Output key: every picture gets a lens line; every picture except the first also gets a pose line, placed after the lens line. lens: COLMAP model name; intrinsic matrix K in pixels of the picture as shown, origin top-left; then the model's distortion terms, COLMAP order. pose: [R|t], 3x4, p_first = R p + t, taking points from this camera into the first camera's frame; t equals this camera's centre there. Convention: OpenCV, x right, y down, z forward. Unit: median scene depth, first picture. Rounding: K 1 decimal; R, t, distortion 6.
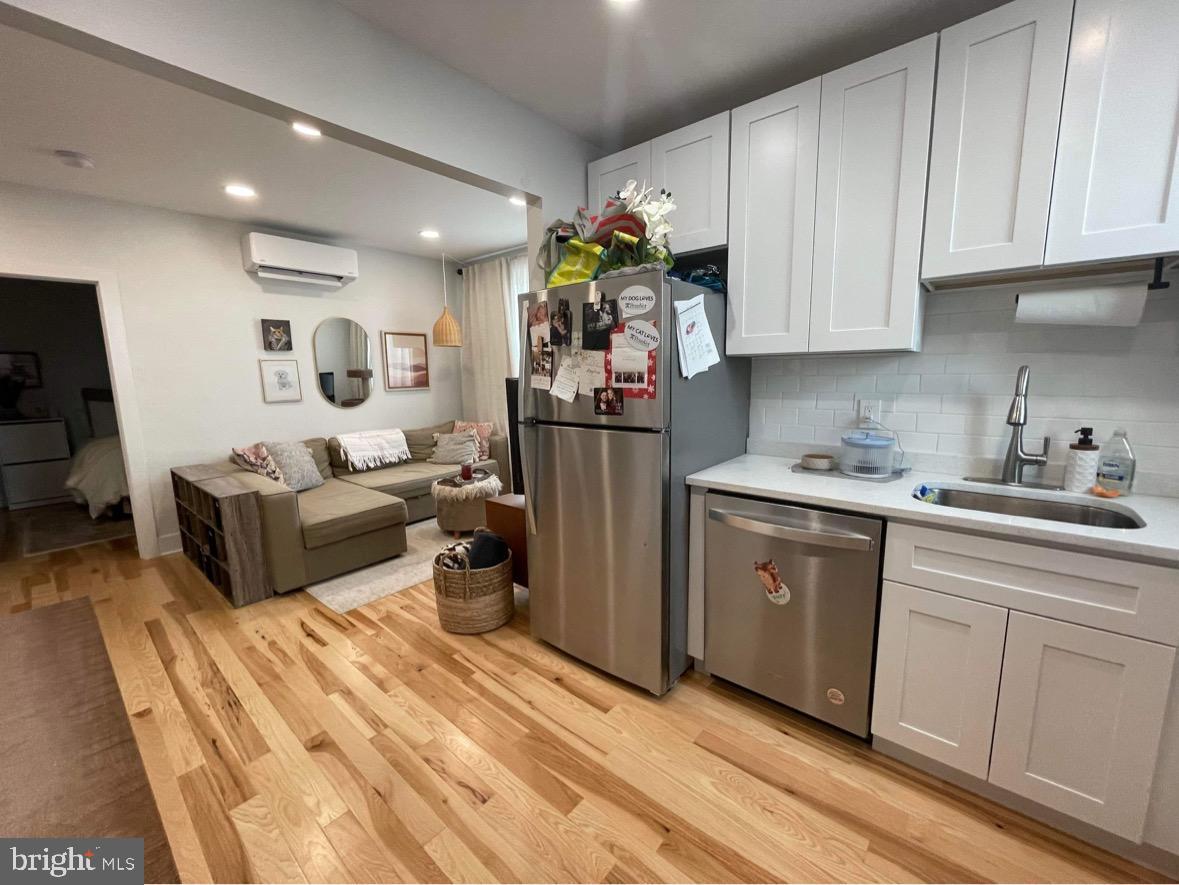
lens RADIAL K [[474.6, 0, 588.9], [0, 474.6, 442.0], [0, 0, 1]] dist [-0.001103, -0.001008]
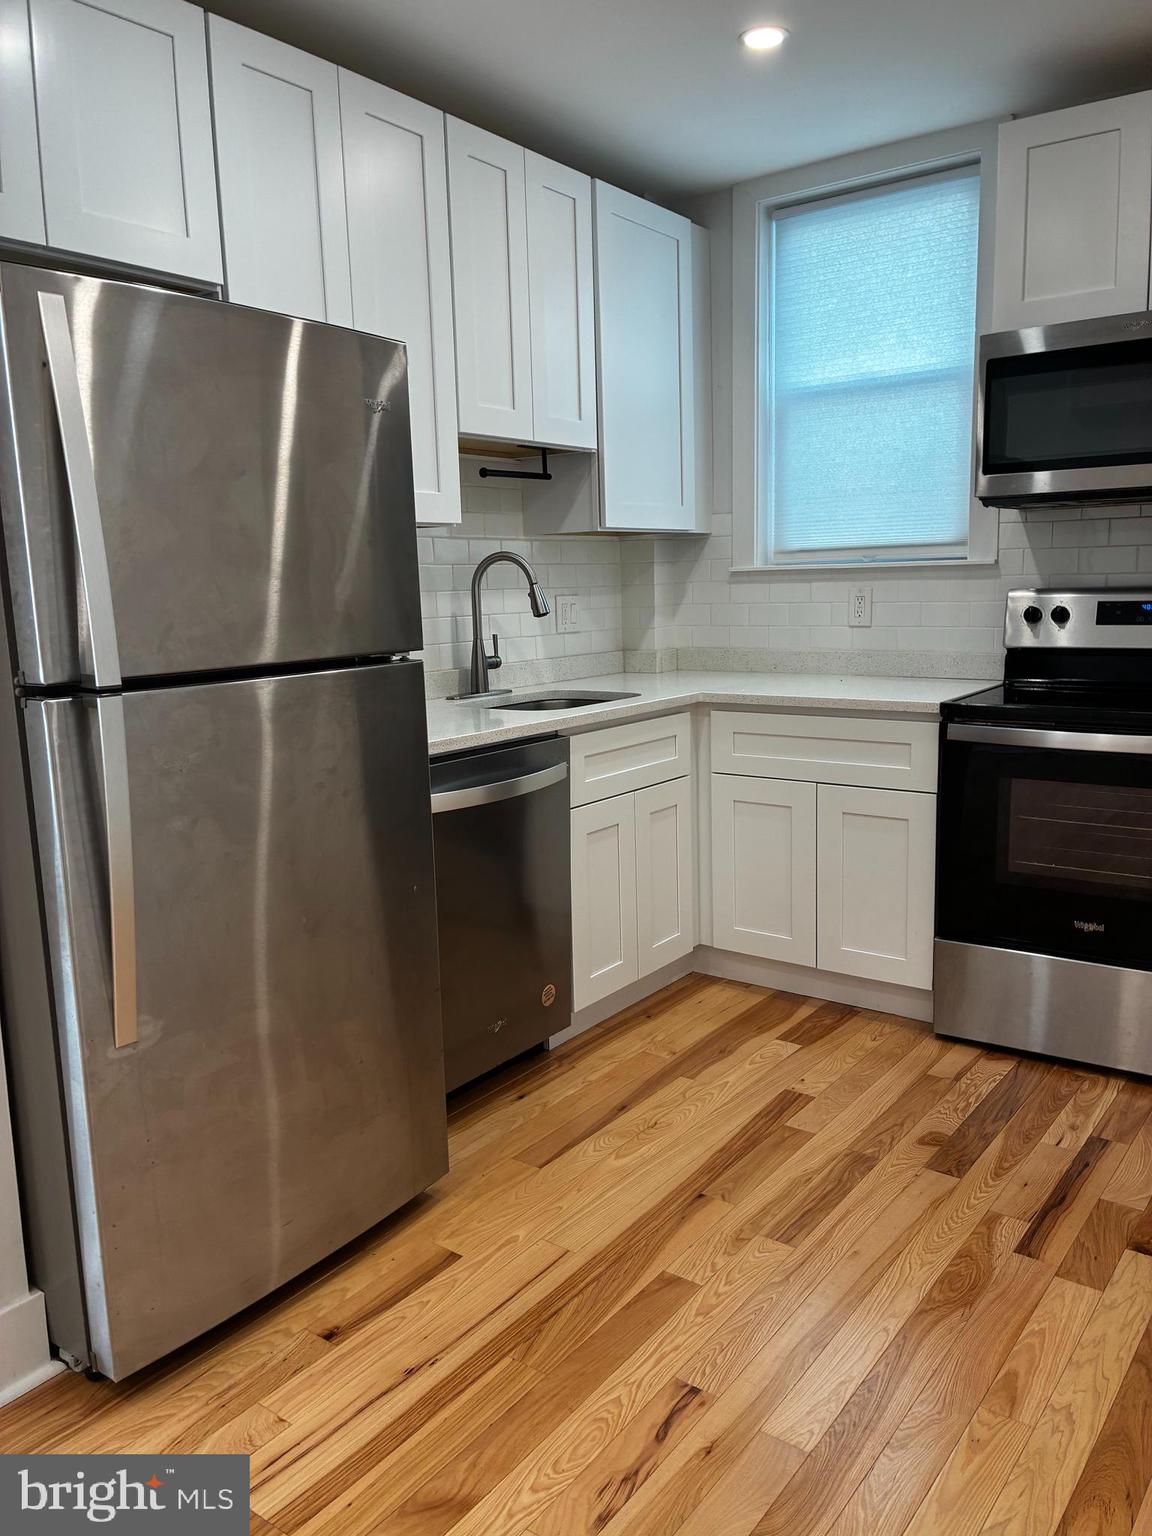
lens RADIAL K [[1165.8, 0, 588.2], [0, 1165.8, 771.7], [0, 0, 1]] dist [0.045197, -0.046795]
pose [[-0.073581, -0.145079, 0.986680, -1.048815], [0.174661, 0.972196, 0.155974, -0.060821], [-0.981875, 0.183811, -0.046195, 0.828862]]
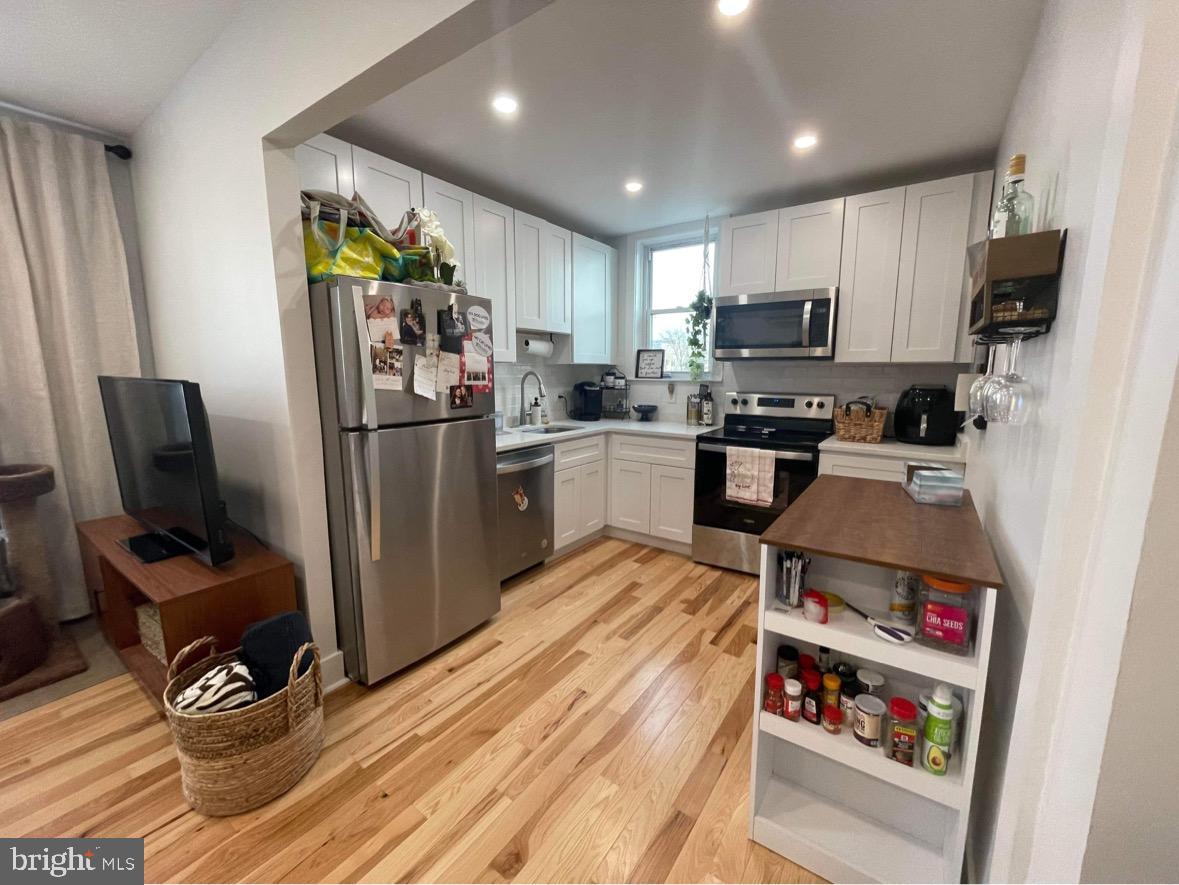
lens RADIAL K [[475.1, 0, 592.3], [0, 475.1, 440.9], [0, 0, 1]] dist [-0.002976, 0.000619]
pose [[-0.093530, -0.130547, 0.987021, -1.147174], [0.145646, 0.978907, 0.143275, -0.097242], [-0.984906, 0.157156, -0.072544, 0.762667]]
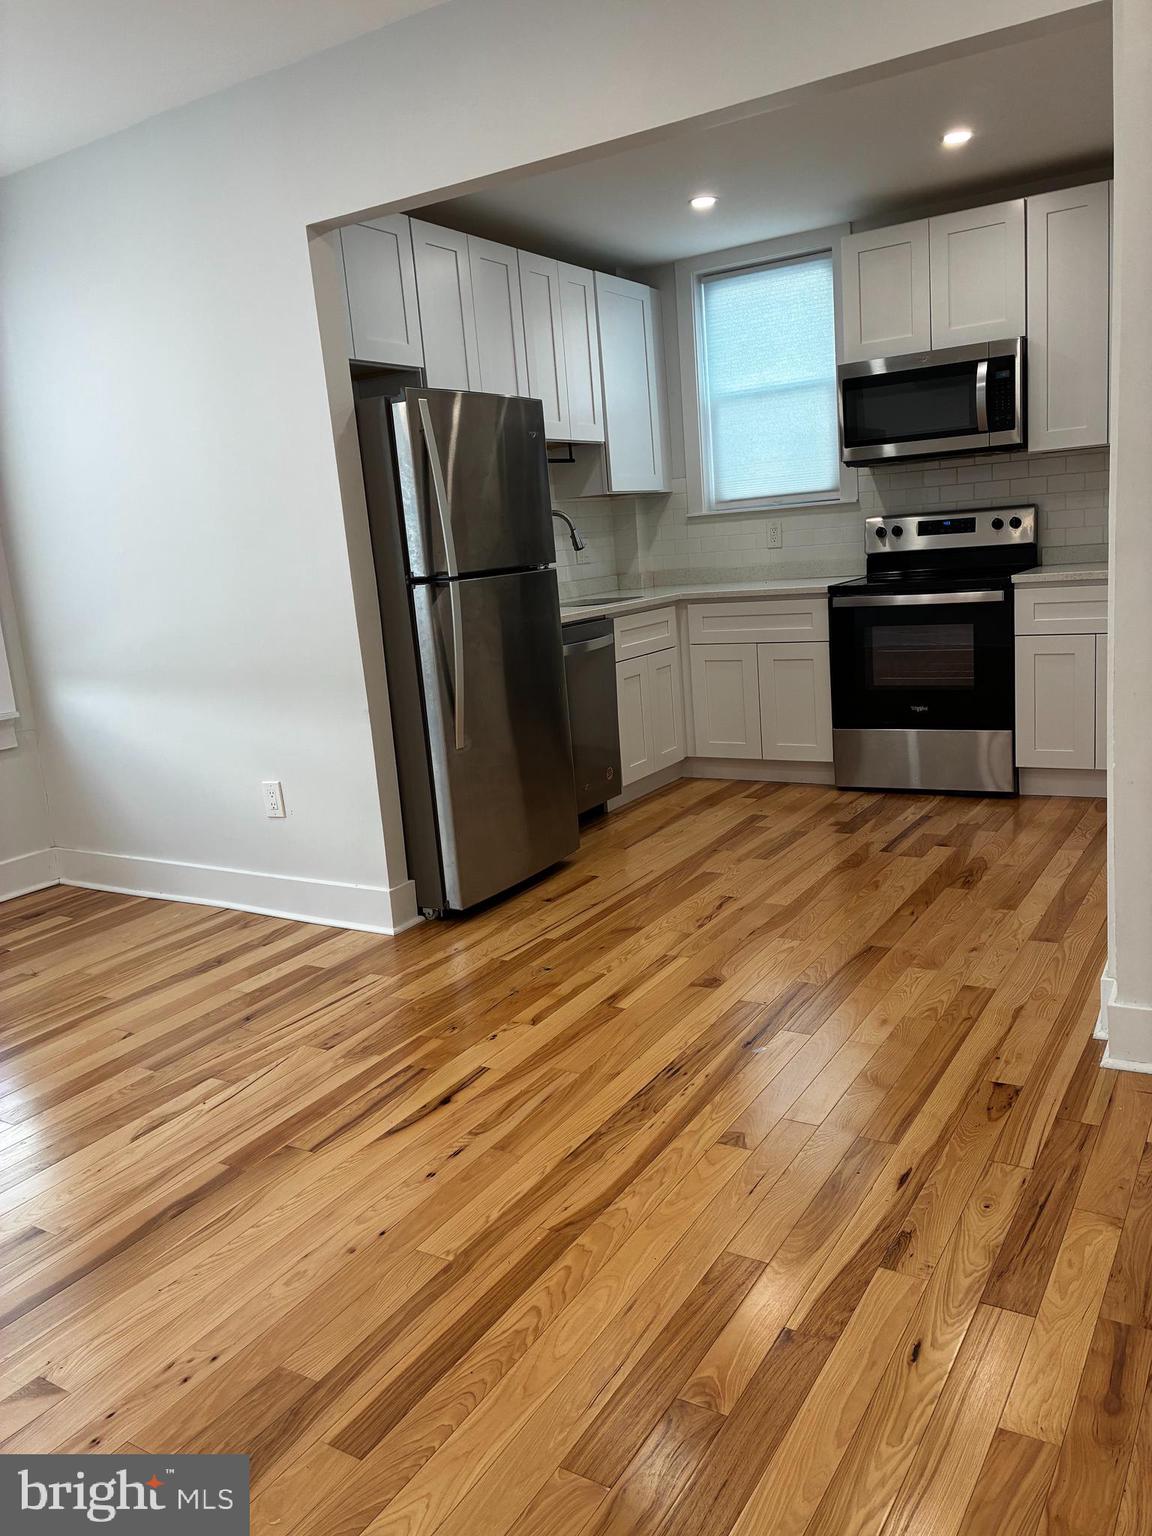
lens RADIAL K [[1165.8, 0, 585.5], [0, 1165.8, 761.9], [0, 0, 1]] dist [0.045197, -0.046795]
pose [[-0.158792, -0.160022, 0.974258, -2.088398], [0.226428, 0.954575, 0.193694, -0.080284], [-0.960997, 0.251356, -0.115346, 1.212371]]
